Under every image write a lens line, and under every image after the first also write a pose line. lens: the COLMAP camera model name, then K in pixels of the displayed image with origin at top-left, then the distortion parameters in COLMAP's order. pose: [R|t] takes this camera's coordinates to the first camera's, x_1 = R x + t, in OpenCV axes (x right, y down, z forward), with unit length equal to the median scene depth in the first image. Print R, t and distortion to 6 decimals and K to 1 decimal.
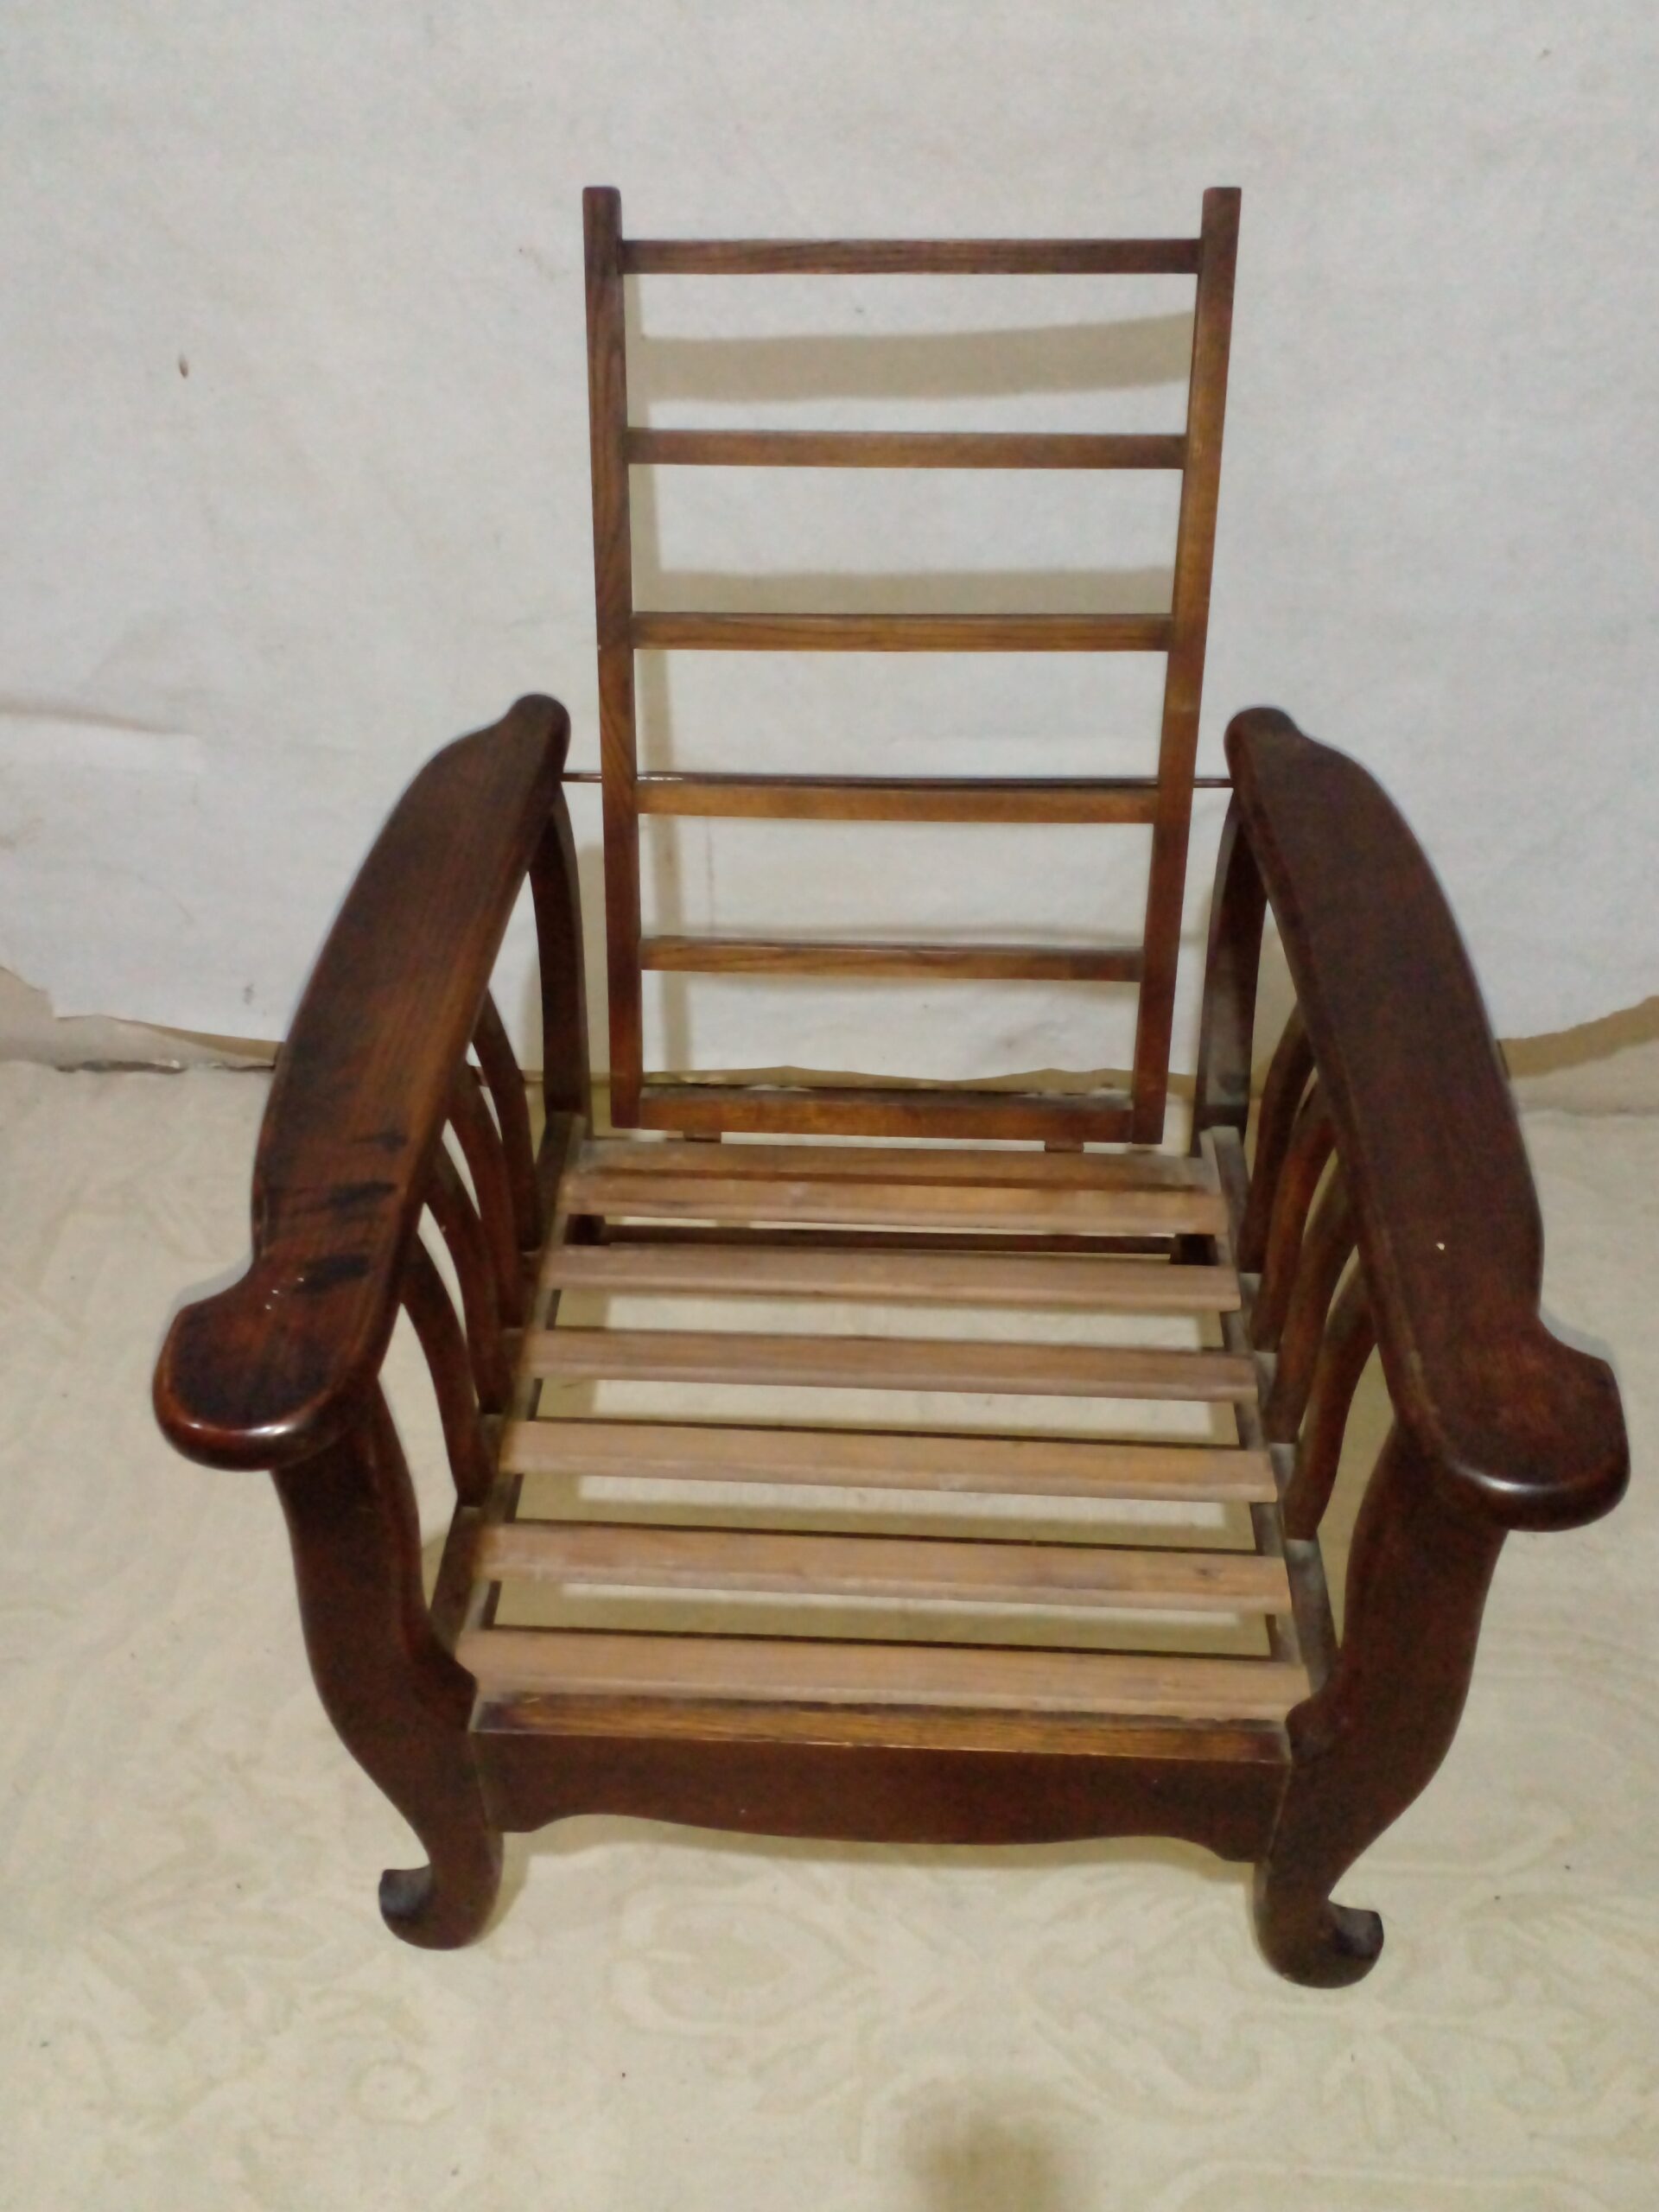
lens RADIAL K [[2020.3, 0, 756.0], [0, 2020.3, 1107.2], [0, 0, 1]] dist [0.008902, -0.004861]
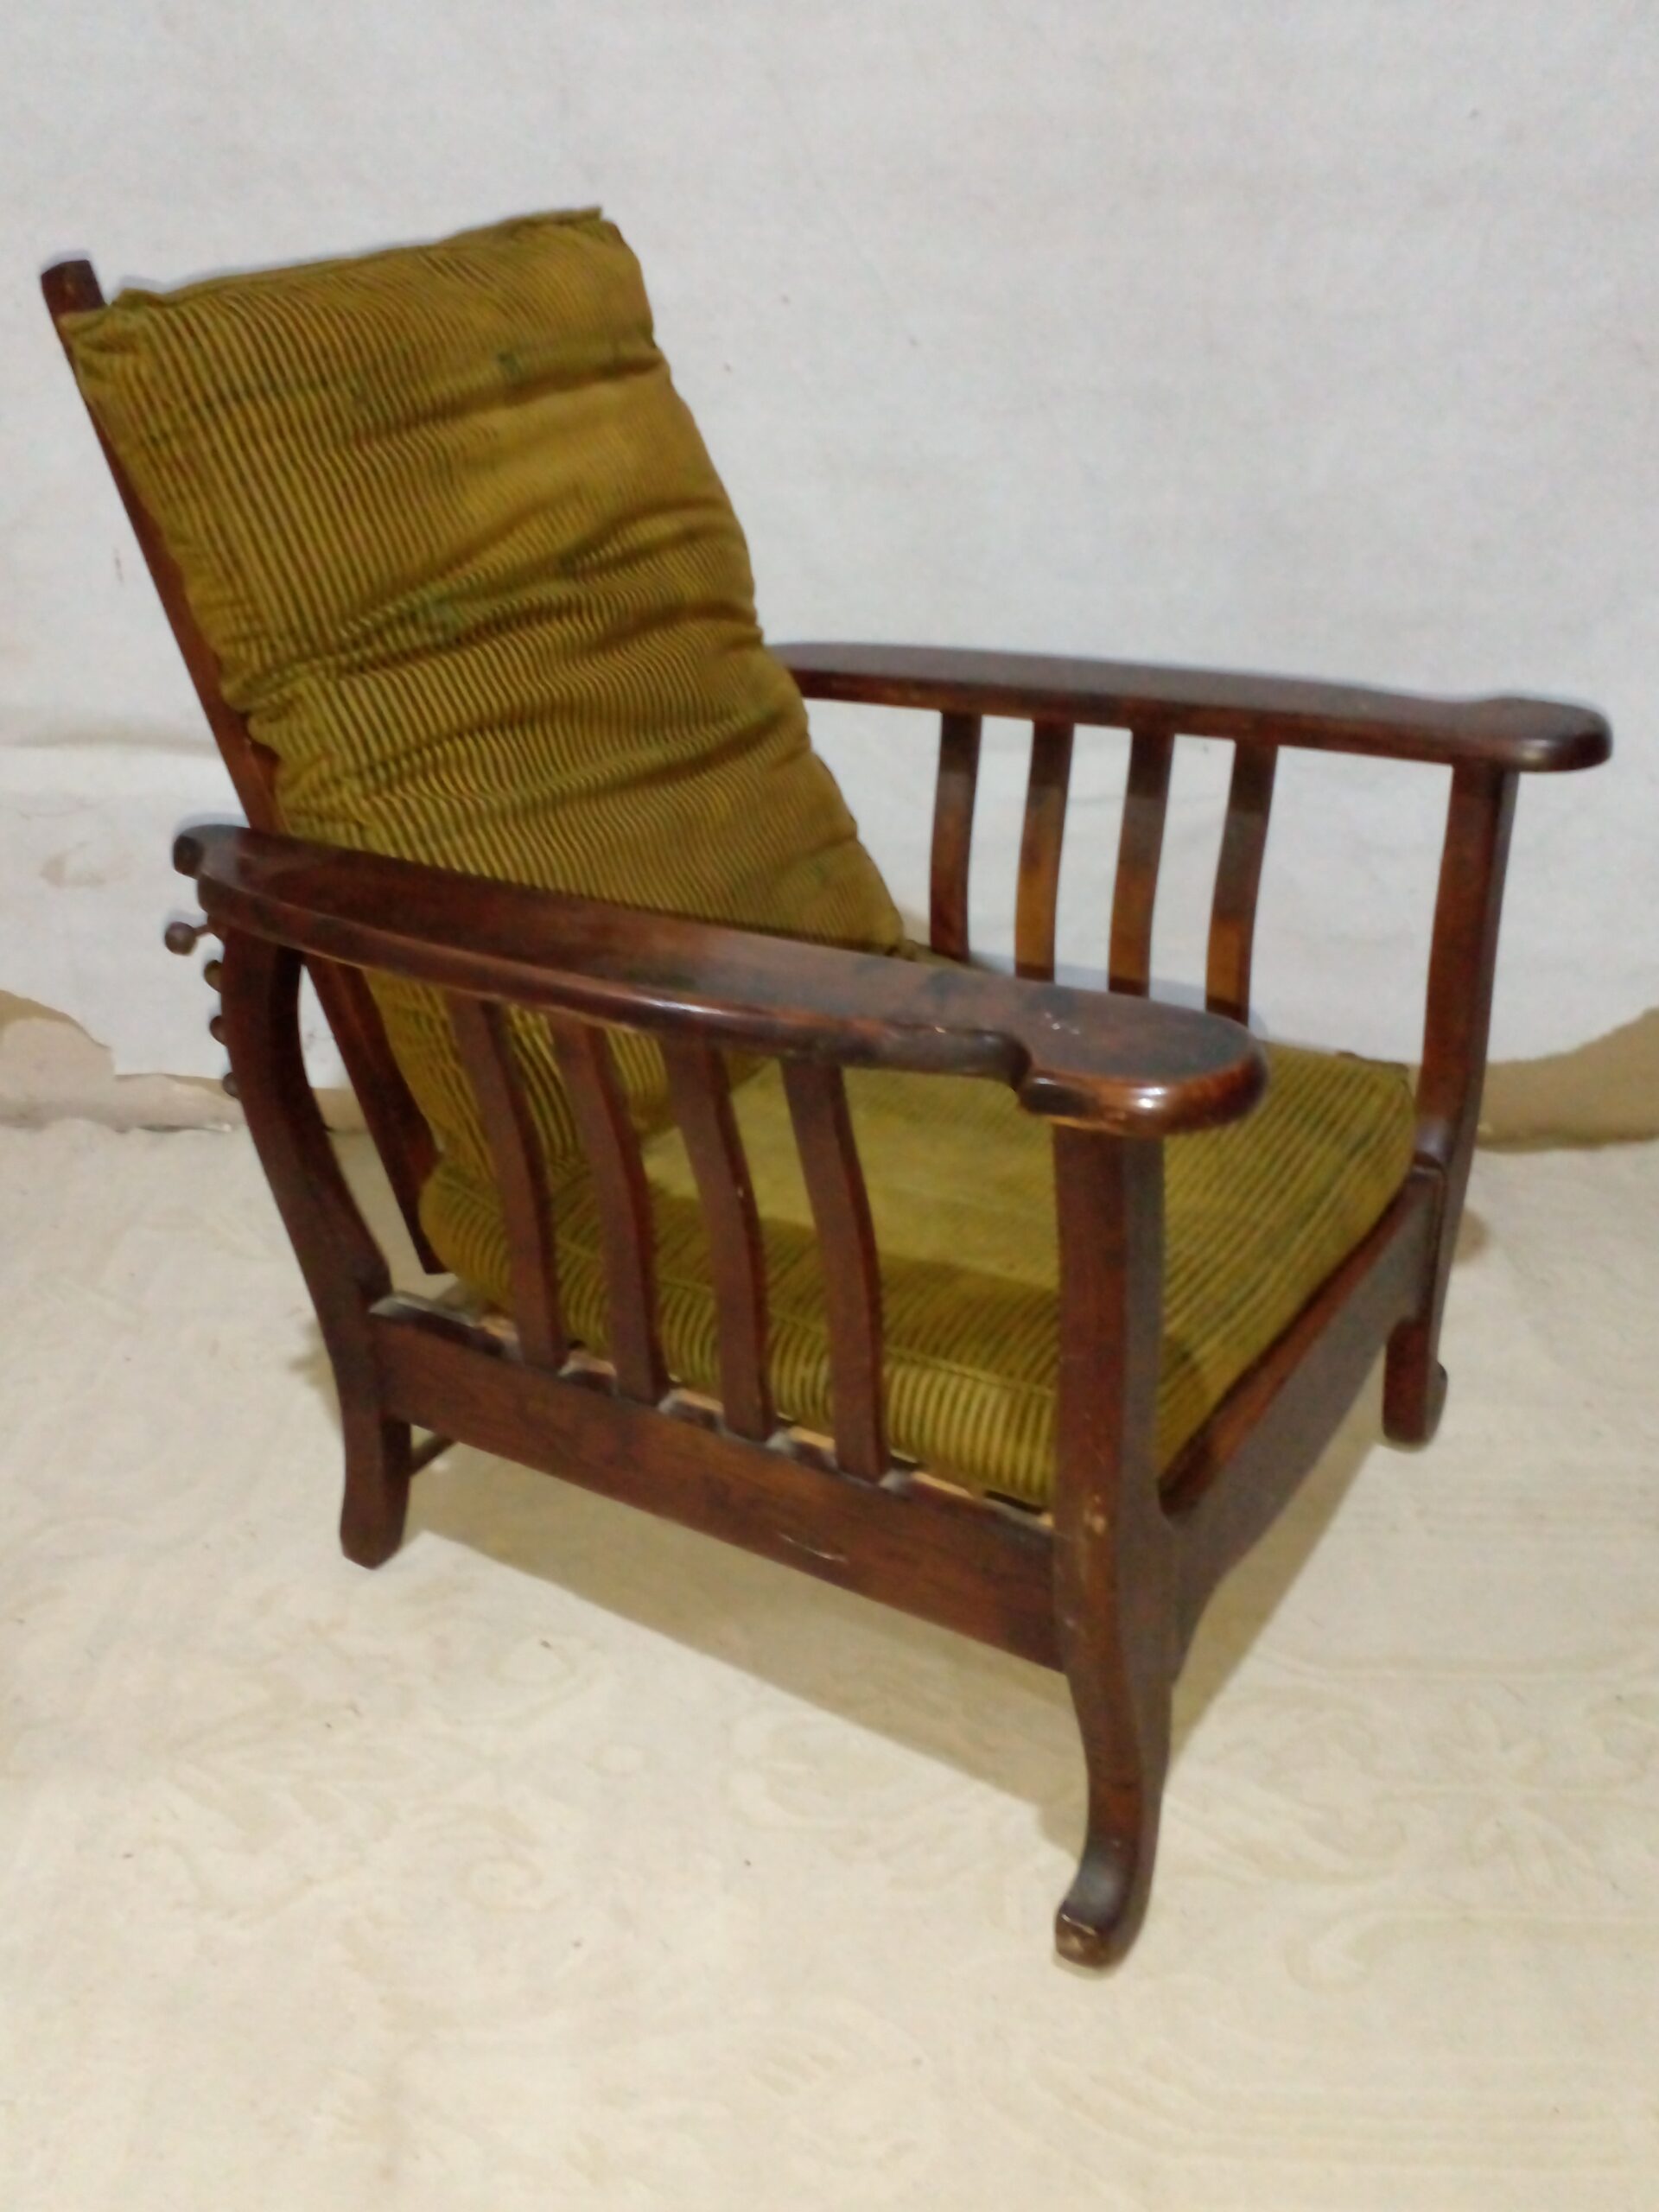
lens RADIAL K [[2042.2, 0, 751.8], [0, 2042.2, 1110.8], [0, 0, 1]] dist [0.009553, 0.002118]
pose [[0.998889, 0.001245, 0.047114, -0.105763], [0.011578, 0.962536, -0.270907, 0.386141], [-0.045686, 0.271151, 0.961452, -0.020615]]
